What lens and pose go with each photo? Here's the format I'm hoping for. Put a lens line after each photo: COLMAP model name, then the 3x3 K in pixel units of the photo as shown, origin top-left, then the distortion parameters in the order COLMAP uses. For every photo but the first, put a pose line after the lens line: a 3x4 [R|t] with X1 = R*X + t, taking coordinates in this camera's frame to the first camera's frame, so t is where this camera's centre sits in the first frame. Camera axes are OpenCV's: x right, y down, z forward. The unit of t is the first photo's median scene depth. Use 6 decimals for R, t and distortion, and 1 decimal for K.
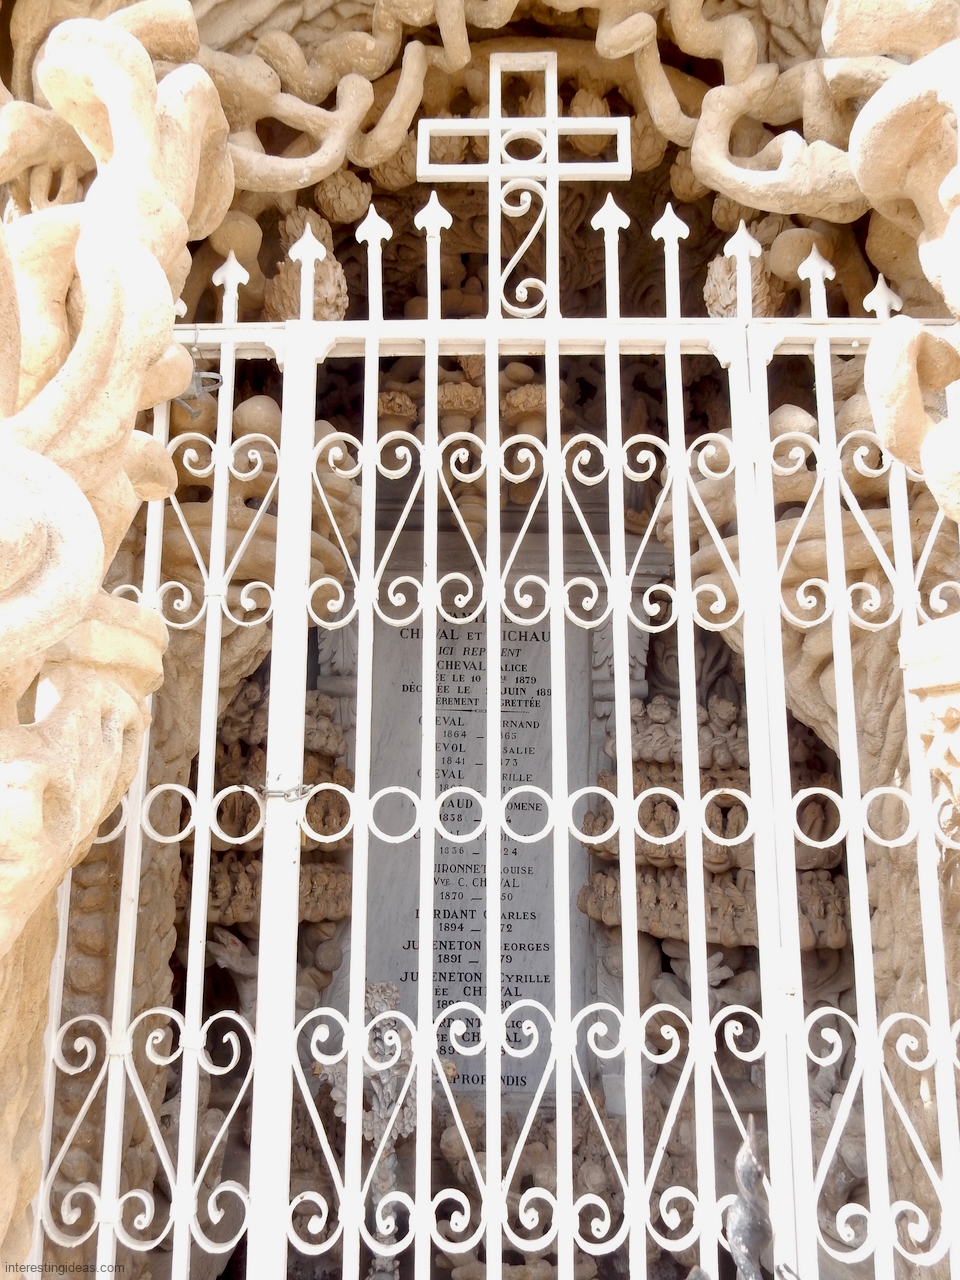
lens RADIAL K [[999.7, 0, 471.8], [0, 999.7, 621.9], [0, 0, 1]] dist [0.012469, -0.001440]
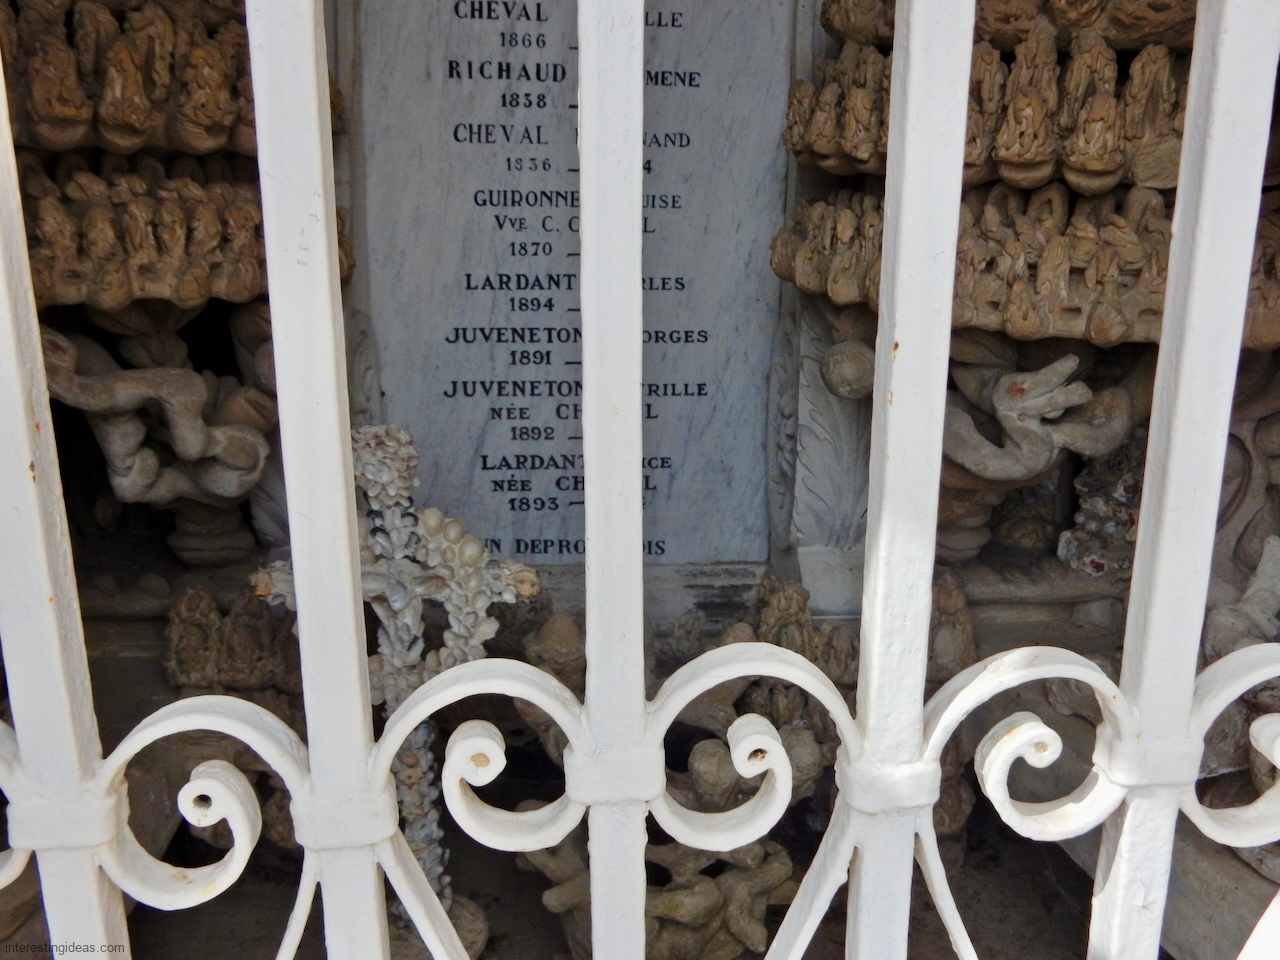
lens RADIAL K [[1114.1, 0, 658.0], [0, 1114.1, 457.7], [0, 0, 1]] dist [0.010780, -0.037317]
pose [[0.997754, -0.019014, 0.064227, 0.013002], [-0.010860, 0.900253, 0.435231, 0.186138], [-0.066096, -0.434951, 0.898025, 0.670261]]
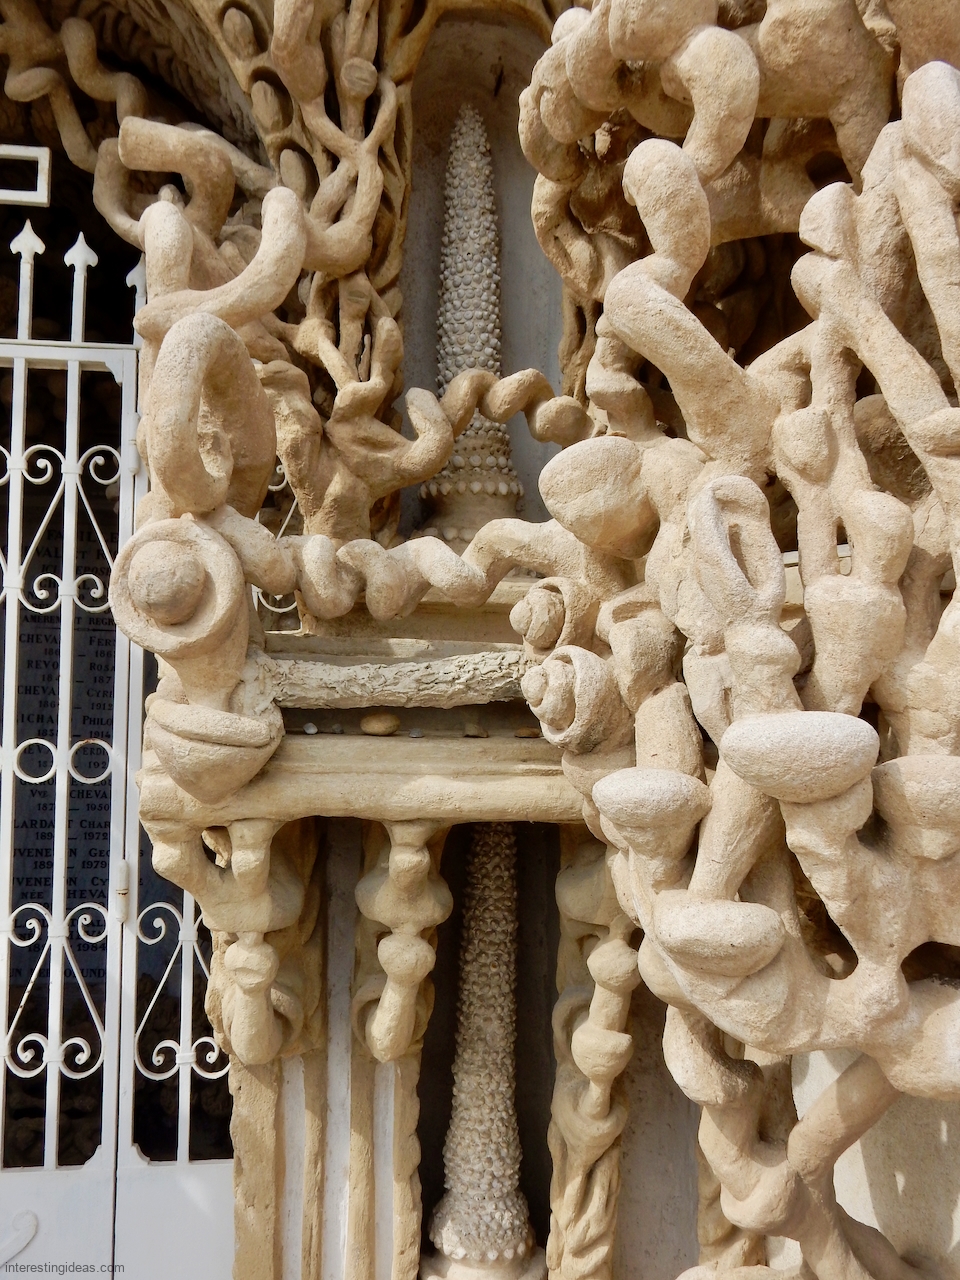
lens RADIAL K [[1114.1, 0, 456.2], [0, 1114.1, 638.5], [0, 0, 1]] dist [0.010780, -0.037317]
pose [[0.992657, 0.013542, 0.120203, 0.489688], [-0.030020, 0.990205, 0.136352, -0.149278], [-0.117179, -0.138959, 0.983341, -0.378491]]
